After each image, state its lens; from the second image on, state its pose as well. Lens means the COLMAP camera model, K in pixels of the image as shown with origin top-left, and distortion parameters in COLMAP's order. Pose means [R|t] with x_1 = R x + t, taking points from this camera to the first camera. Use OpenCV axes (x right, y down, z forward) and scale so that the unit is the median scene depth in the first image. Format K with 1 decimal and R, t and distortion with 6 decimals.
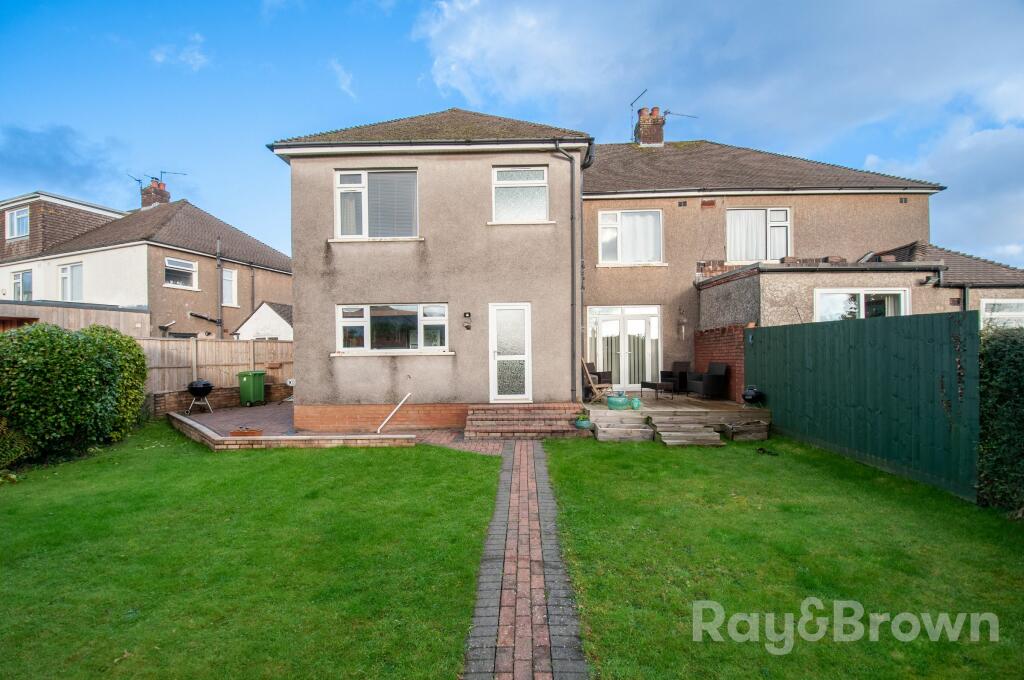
lens RADIAL K [[446.7, 0, 504.9], [0, 446.7, 358.9], [0, 0, 1]] dist [0.010980, -0.018354]
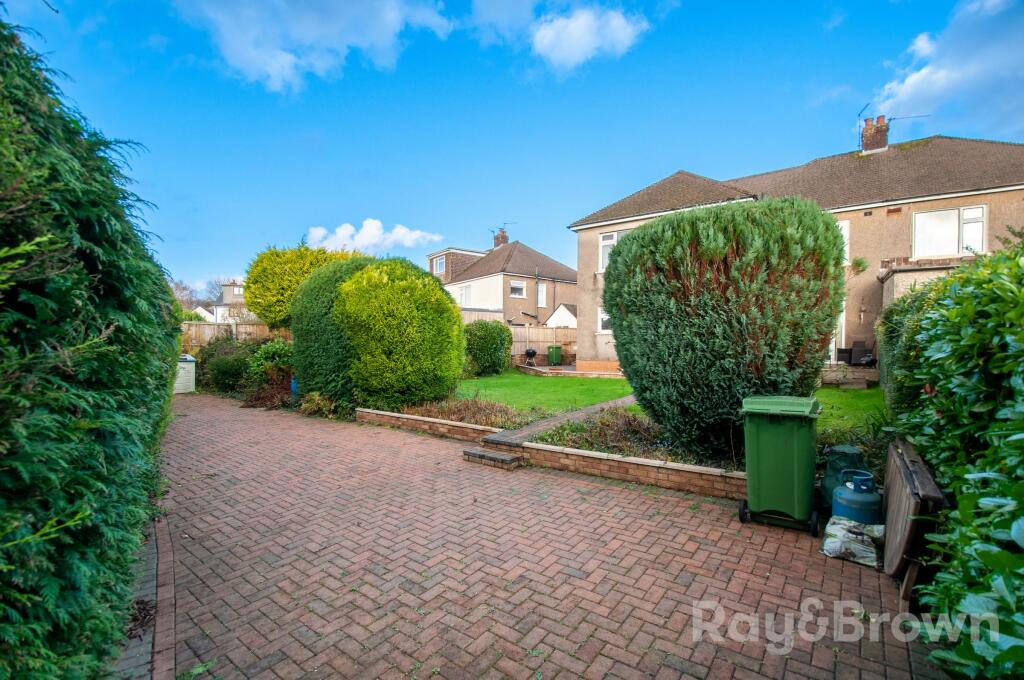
lens RADIAL K [[446.7, 0, 504.9], [0, 446.7, 358.9], [0, 0, 1]] dist [0.010980, -0.018354]
pose [[0.823062, 0.032254, -0.567034, 0.360240], [-0.021919, 0.999446, 0.025035, 0.057650], [0.567528, -0.008176, 0.823314, -0.745649]]
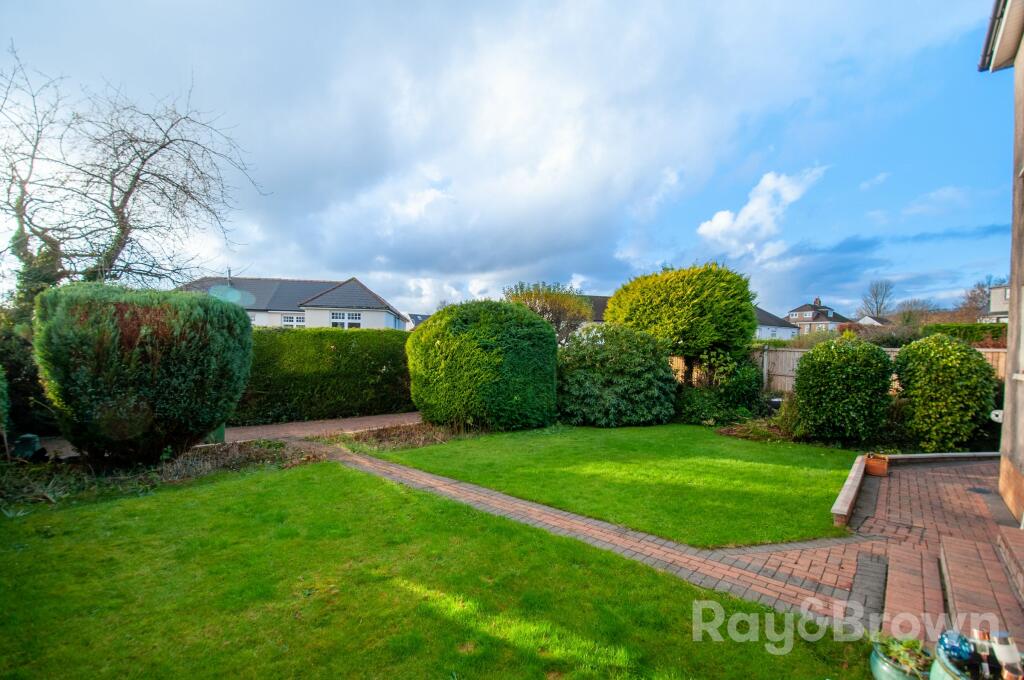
lens RADIAL K [[446.7, 0, 504.9], [0, 446.7, 358.9], [0, 0, 1]] dist [0.010980, -0.018354]
pose [[-0.639746, 0.016855, -0.768401, 0.446700], [-0.020559, 0.999027, 0.039030, -0.038302], [0.768311, 0.040767, -0.638777, 0.845601]]
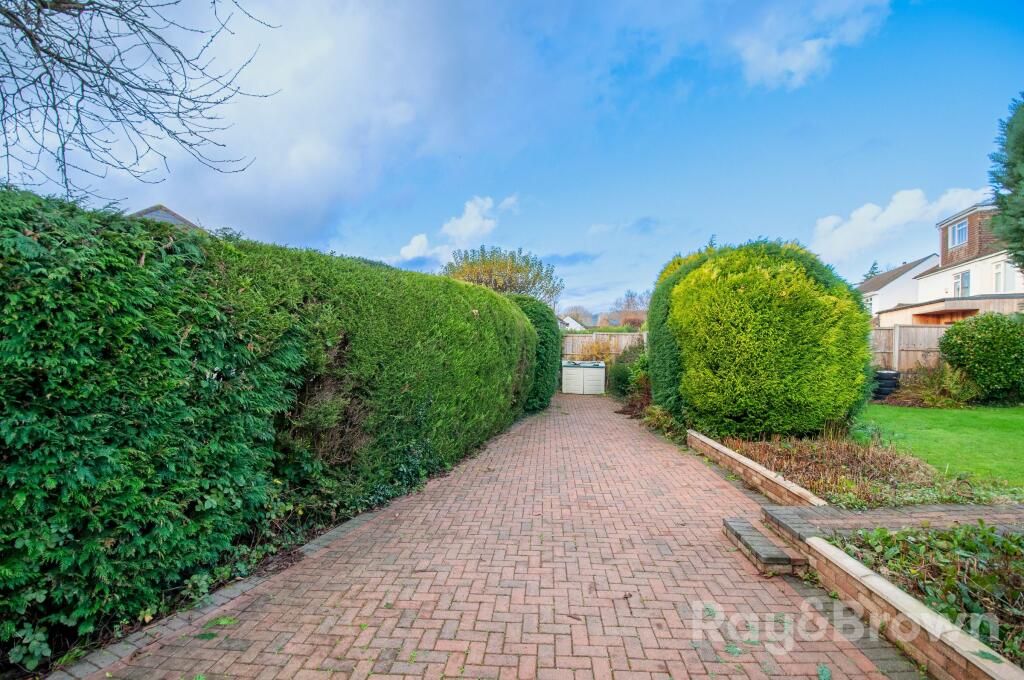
lens RADIAL K [[446.7, 0, 504.9], [0, 446.7, 358.9], [0, 0, 1]] dist [0.010980, -0.018354]
pose [[-0.036967, 0.033564, -0.998753, 0.386273], [-0.015721, 0.999293, 0.034164, 0.041502], [0.999193, 0.016965, -0.036414, -0.447045]]
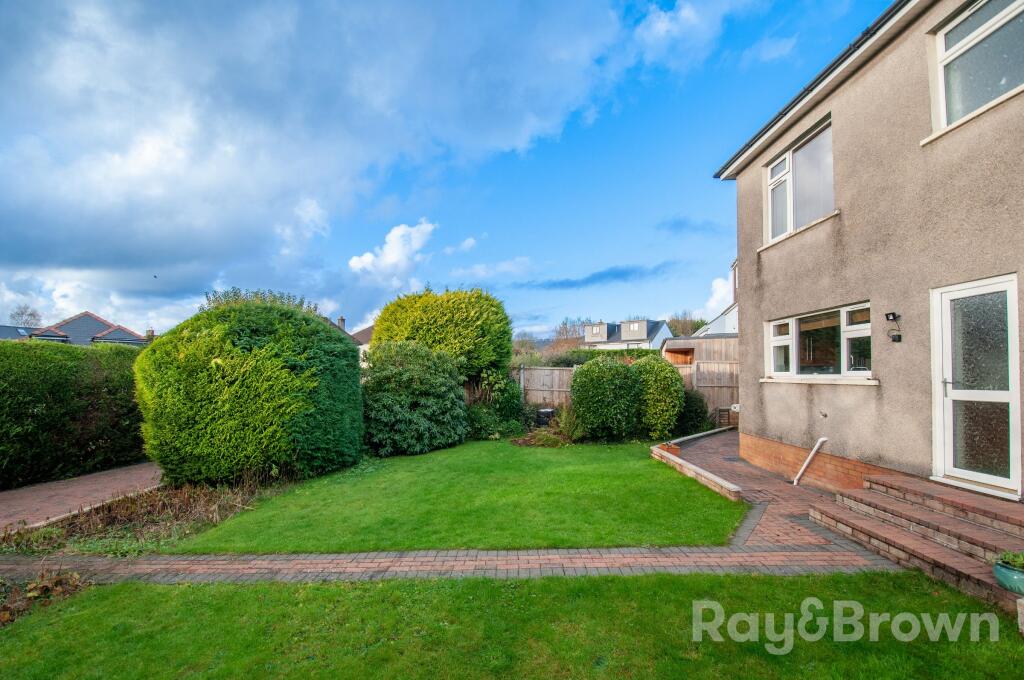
lens RADIAL K [[446.7, 0, 504.9], [0, 446.7, 358.9], [0, 0, 1]] dist [0.010980, -0.018354]
pose [[0.025180, -0.023121, -0.999416, 0.464374], [-0.010949, 0.999666, -0.023402, -0.024101], [0.999623, 0.011532, 0.024918, 0.474415]]
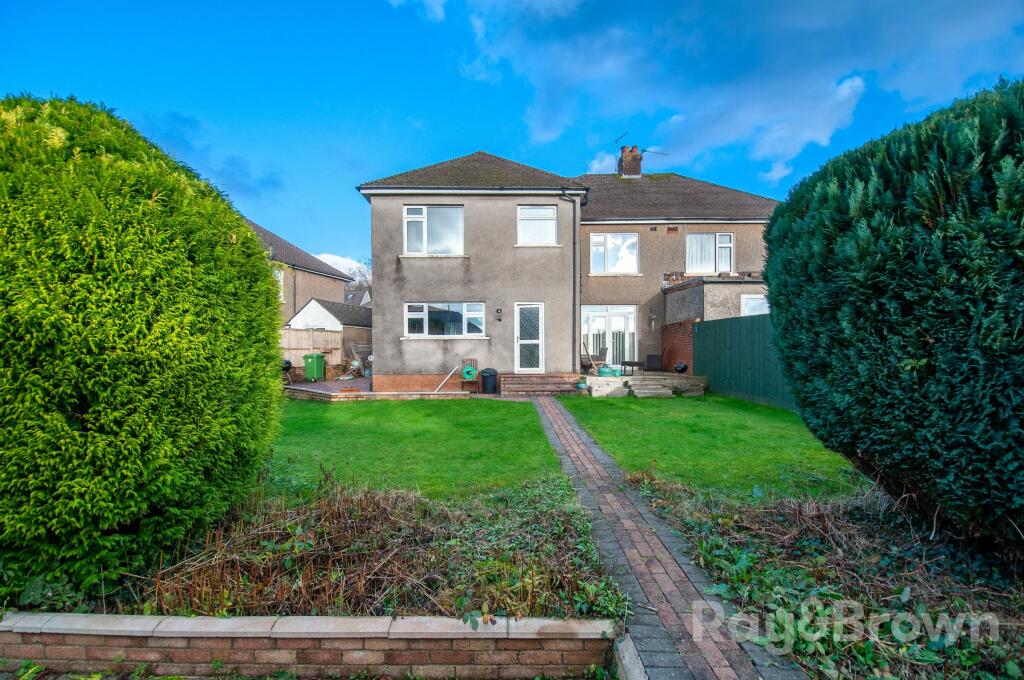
lens RADIAL K [[446.7, 0, 504.9], [0, 446.7, 358.9], [0, 0, 1]] dist [0.010980, -0.018354]
pose [[0.999218, 0.006829, 0.038946, -0.116587], [-0.006993, 0.999967, 0.004064, 0.045620], [-0.038917, -0.004333, 0.999233, -0.391829]]
